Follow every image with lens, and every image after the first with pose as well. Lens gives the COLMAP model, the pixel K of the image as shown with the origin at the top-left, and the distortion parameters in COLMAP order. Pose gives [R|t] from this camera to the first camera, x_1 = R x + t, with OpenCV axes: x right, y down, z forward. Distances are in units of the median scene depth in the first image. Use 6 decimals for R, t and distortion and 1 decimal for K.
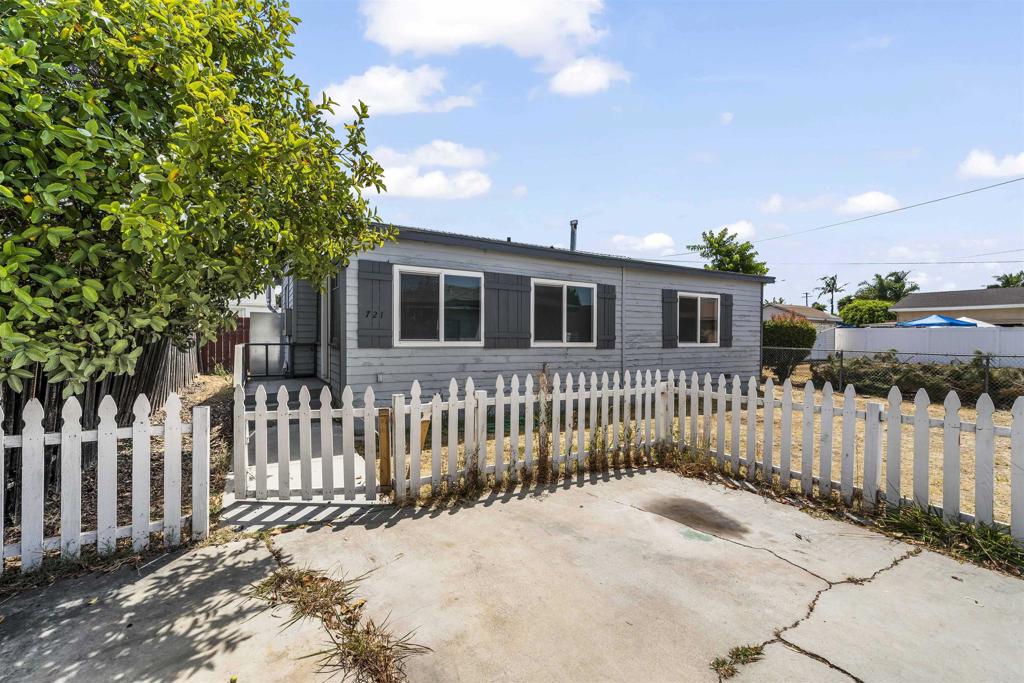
lens RADIAL K [[452.5, 0, 507.8], [0, 452.5, 332.6], [0, 0, 1]] dist [0.001938, 0.000040]
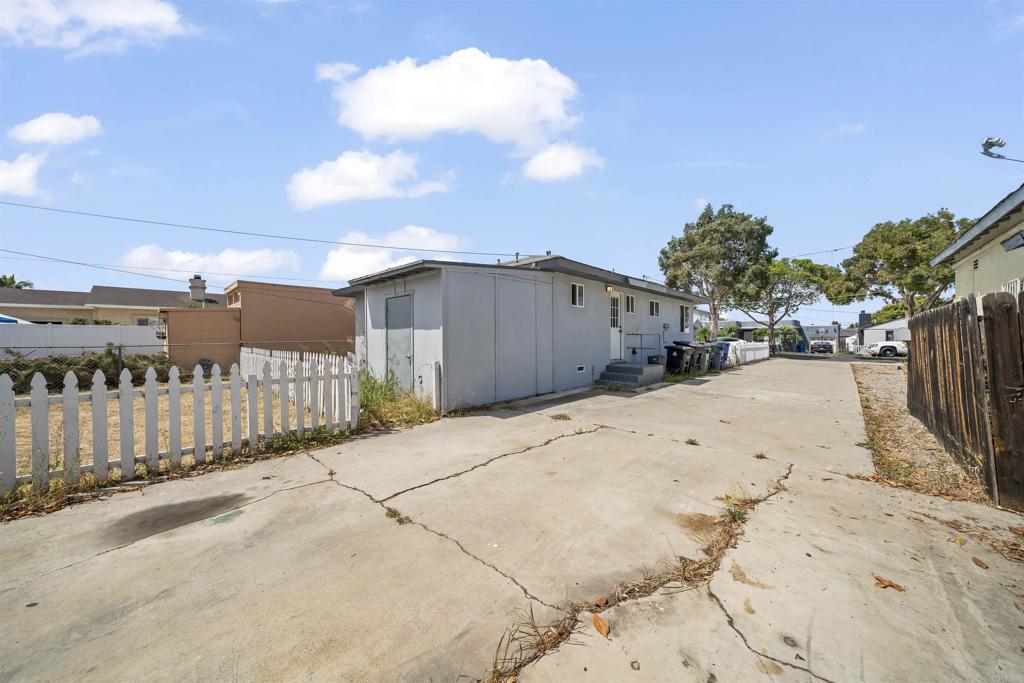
lens RADIAL K [[351.4, 0, 508.4], [0, 351.4, 335.3], [0, 0, 1]] dist [-0.002416, 0.000053]
pose [[-0.297596, -0.003056, 0.954687, -0.526031], [-0.009158, 0.999958, 0.000347, 0.020539], [-0.954648, -0.008639, -0.297612, 0.595442]]
